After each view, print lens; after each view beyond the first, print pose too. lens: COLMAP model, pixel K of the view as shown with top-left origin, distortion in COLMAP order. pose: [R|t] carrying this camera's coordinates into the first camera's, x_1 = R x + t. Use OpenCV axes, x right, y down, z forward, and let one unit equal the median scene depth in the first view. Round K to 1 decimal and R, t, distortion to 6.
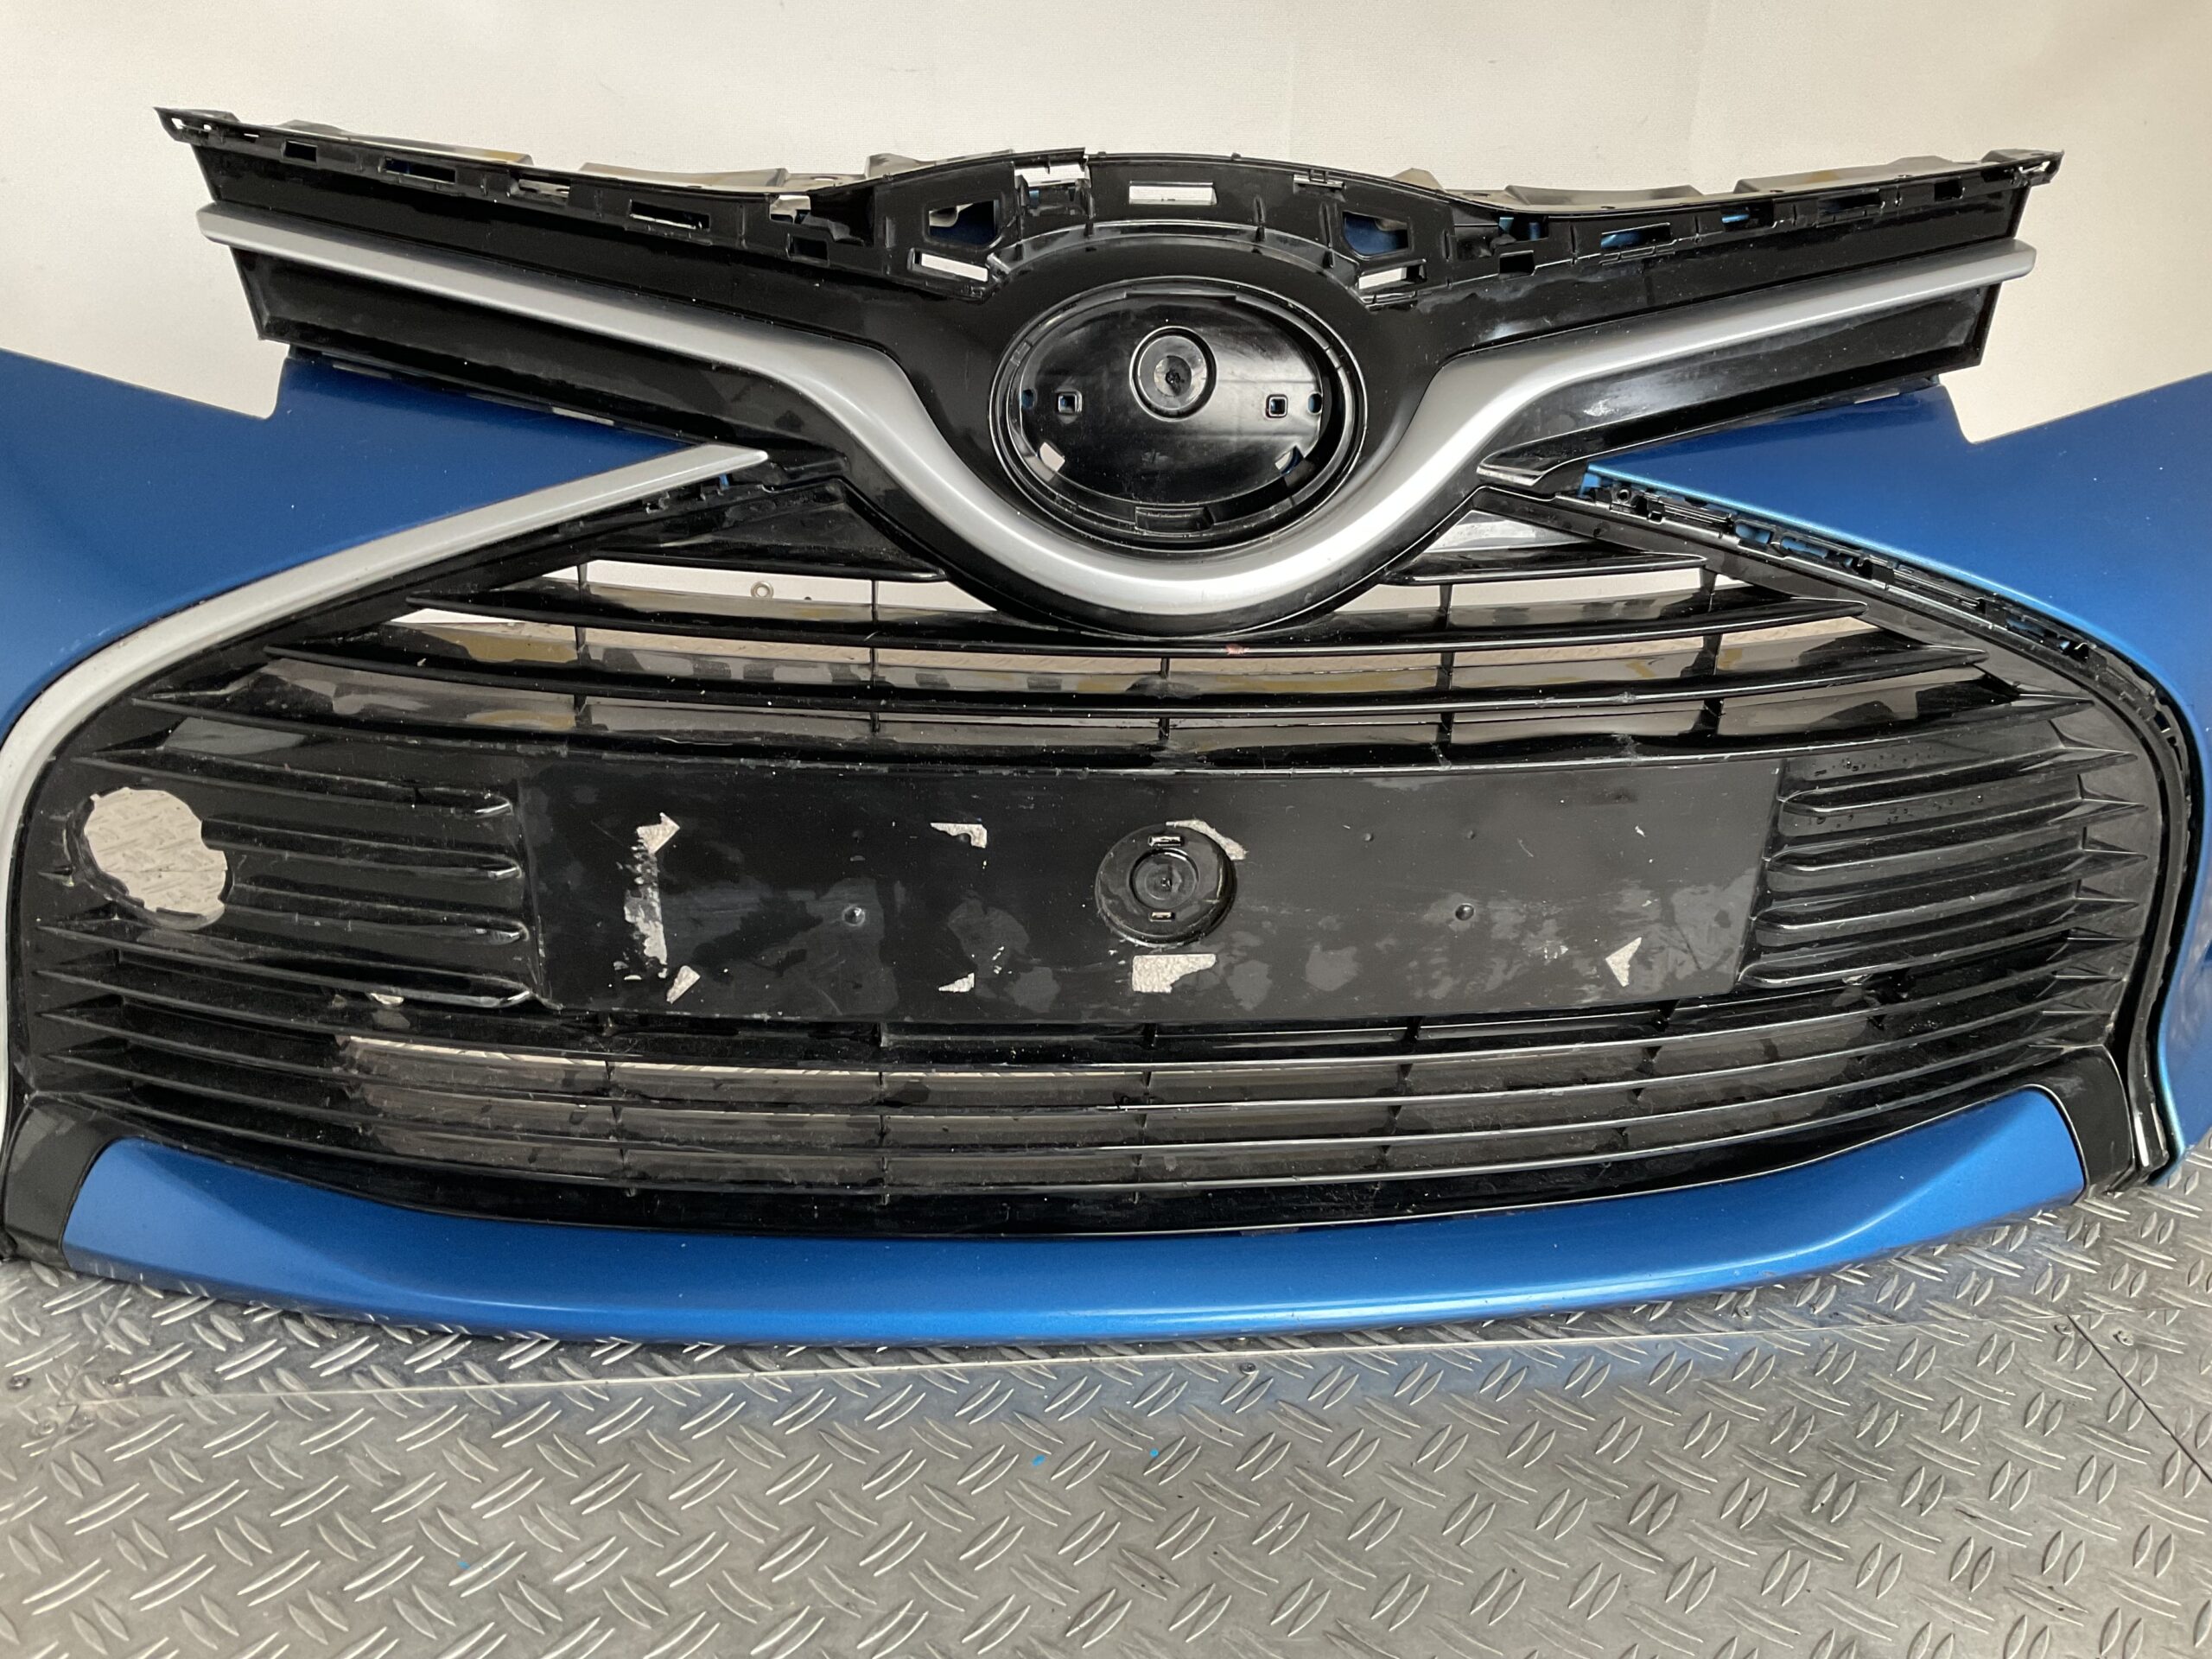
lens RADIAL K [[1829.1, 0, 1108.5], [0, 1829.1, 820.8], [0, 0, 1]] dist [0.124279, -0.248105]
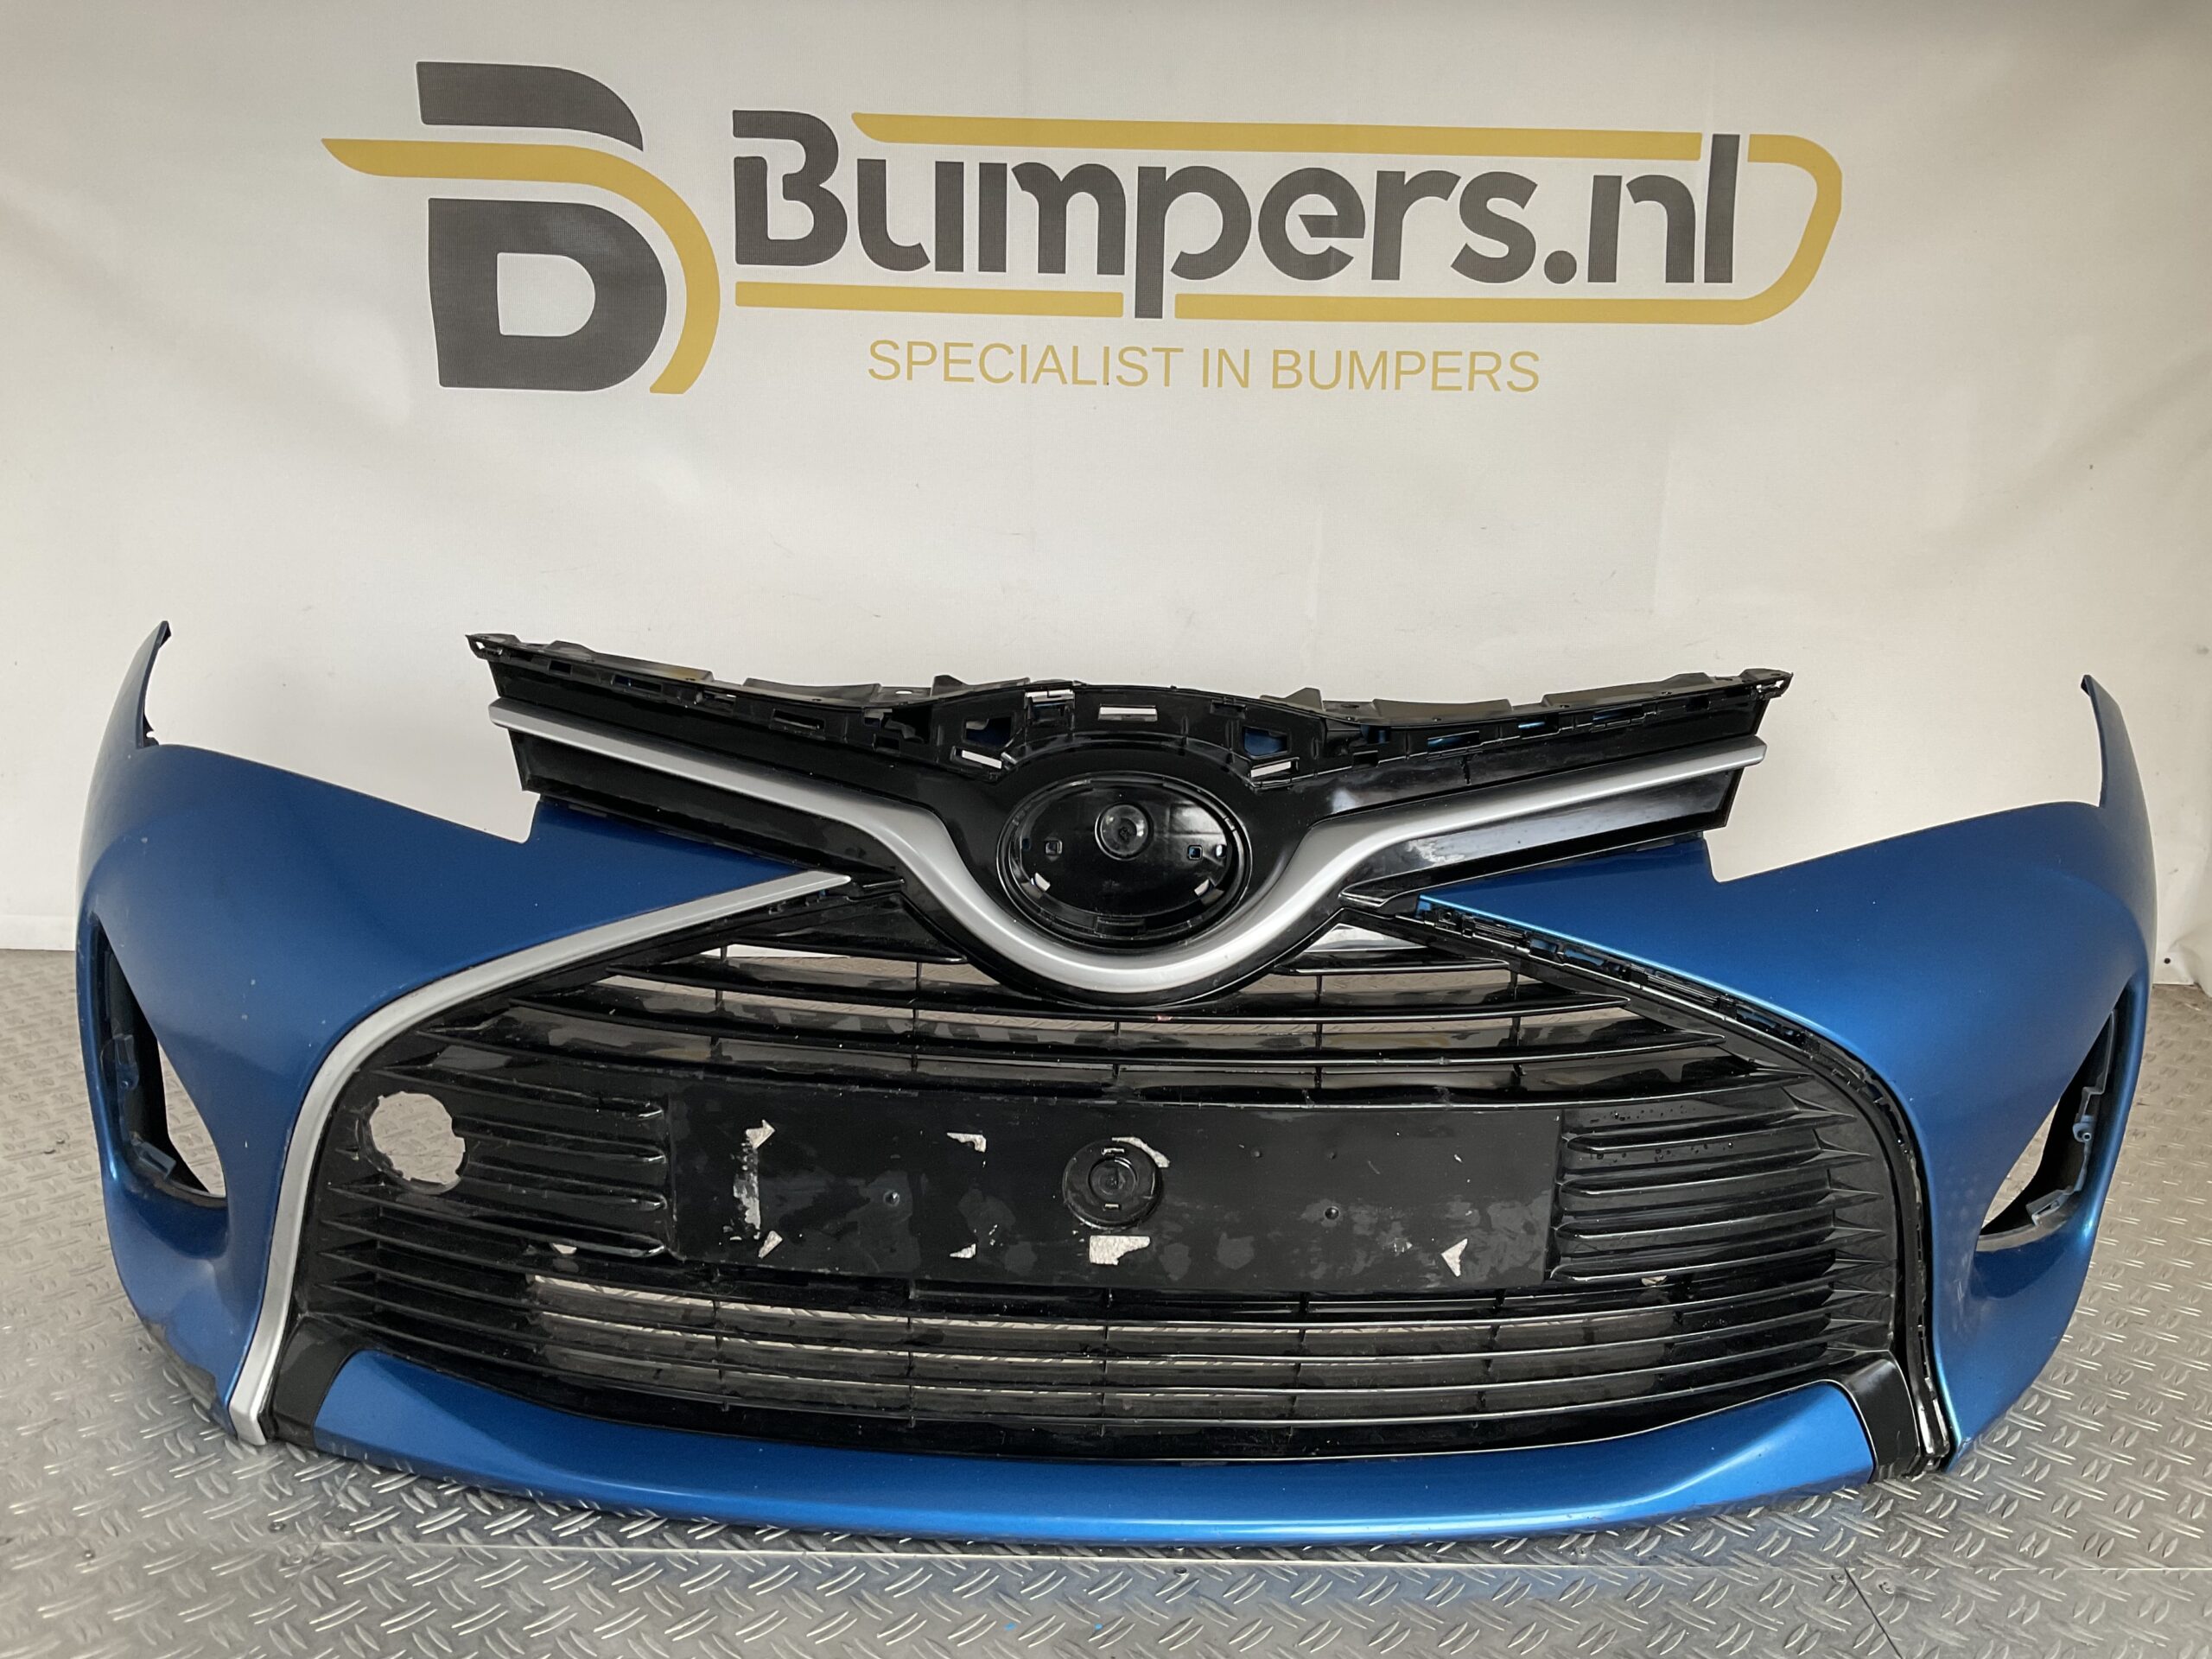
lens RADIAL K [[1829.1, 0, 1108.5], [0, 1829.1, 820.8], [0, 0, 1]] dist [0.124279, -0.248105]
pose [[0.996687, 0.022214, -0.078234, 0.125860], [-0.035318, 0.984753, -0.170334, 0.000953], [0.073258, 0.172532, 0.982276, -0.410516]]
